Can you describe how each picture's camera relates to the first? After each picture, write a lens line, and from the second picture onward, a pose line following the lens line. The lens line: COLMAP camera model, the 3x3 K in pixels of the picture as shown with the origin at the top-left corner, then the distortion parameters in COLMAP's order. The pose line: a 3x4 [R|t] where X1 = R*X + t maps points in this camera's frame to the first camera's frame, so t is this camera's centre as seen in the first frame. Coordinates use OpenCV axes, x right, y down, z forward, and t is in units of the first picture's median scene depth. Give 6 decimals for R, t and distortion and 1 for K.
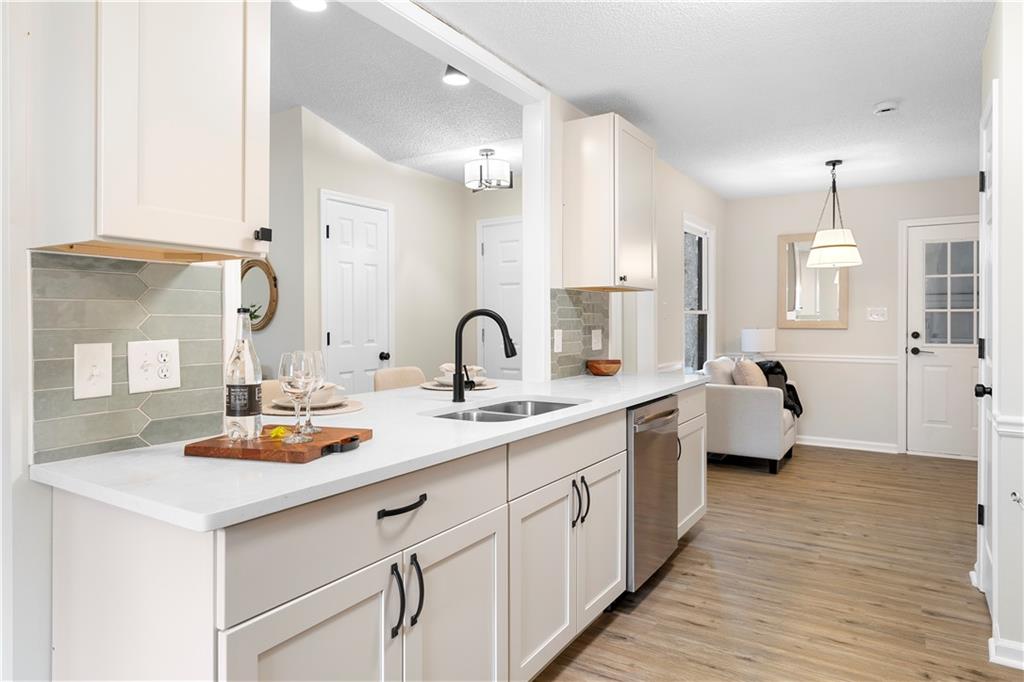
lens RADIAL K [[656.3, 0, 471.0], [0, 656.3, 330.6], [0, 0, 1]] dist [0.013998, 0.006095]
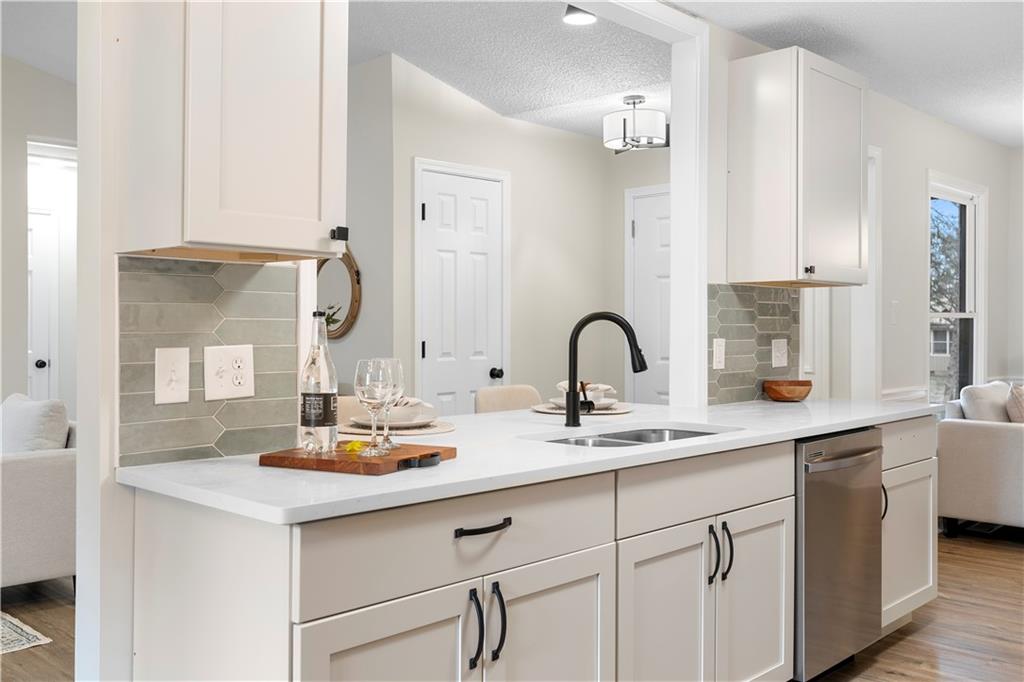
lens RADIAL K [[956.5, 0, 462.5], [0, 956.5, 328.9], [0, 0, 1]] dist [0.051630, 0.000000]
pose [[0.982922, 0.002456, -0.184008, 0.060672], [-0.004941, 0.999903, -0.013050, 0.004194], [0.183958, 0.013736, 0.982838, -0.173604]]
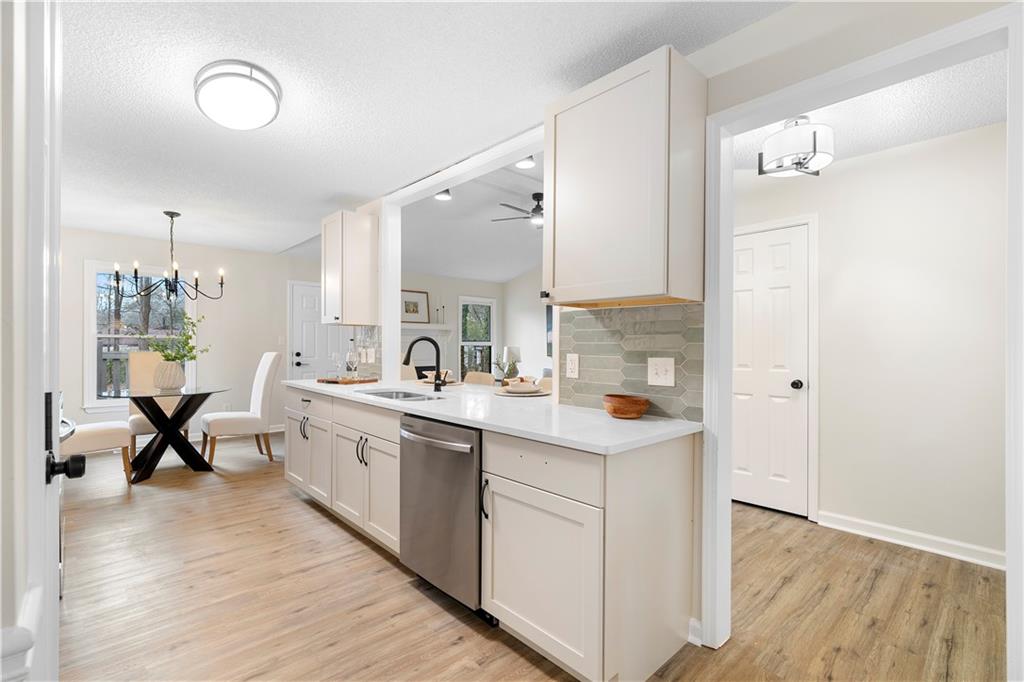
lens RADIAL K [[465.6, 0, 551.5], [0, 465.6, 347.4], [0, 0, 1]] dist [-0.005740, 0.000487]
pose [[-0.192085, 0.003615, -0.981372, 1.051989], [-0.018011, 0.999812, 0.007208, -0.020174], [0.981213, 0.019060, -0.191984, 1.438512]]
